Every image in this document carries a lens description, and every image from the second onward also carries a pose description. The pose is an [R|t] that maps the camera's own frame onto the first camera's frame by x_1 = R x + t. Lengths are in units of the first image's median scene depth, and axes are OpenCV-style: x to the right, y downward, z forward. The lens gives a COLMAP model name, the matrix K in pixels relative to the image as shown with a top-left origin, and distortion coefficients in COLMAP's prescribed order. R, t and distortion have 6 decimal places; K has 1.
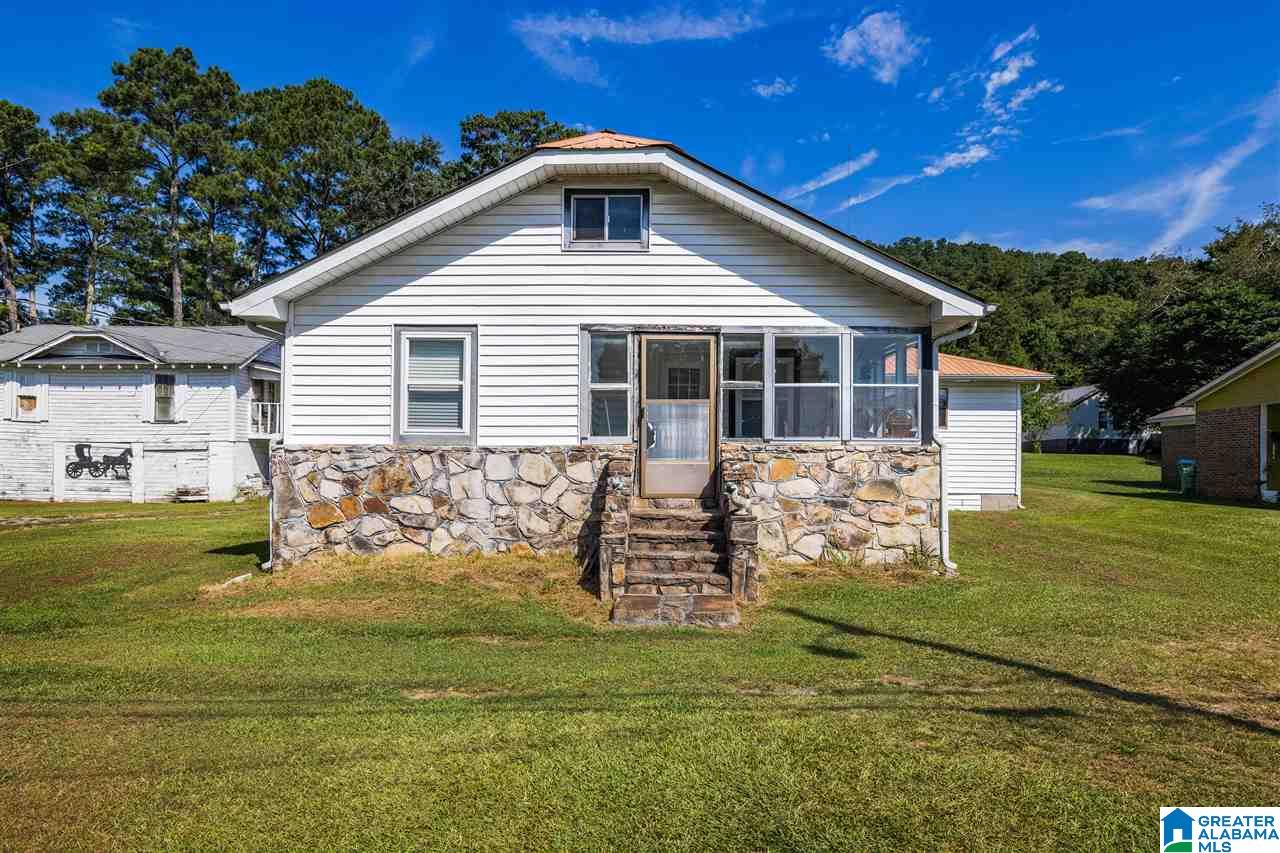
lens RADIAL K [[691.7, 0, 640.0], [0, 691.7, 461.6], [0, 0, 1]] dist [-0.001489, -0.000928]
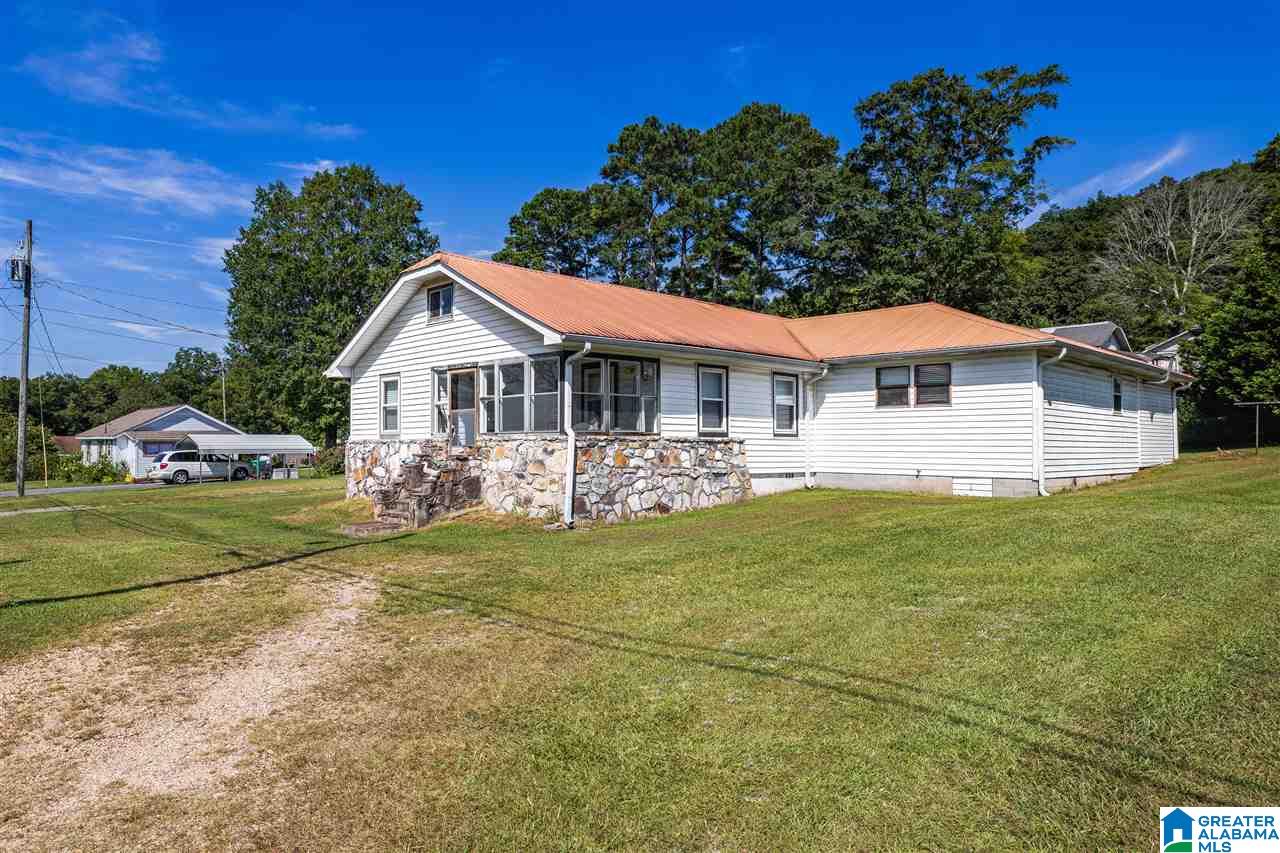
lens RADIAL K [[717.0, 0, 630.6], [0, 717.0, 426.2], [0, 0, 1]] dist [-0.001218, -0.001185]
pose [[0.750233, -0.025449, -0.660683, 1.448397], [0.011175, 0.999604, -0.025814, -0.002453], [0.661079, 0.011984, 0.750221, 0.002972]]
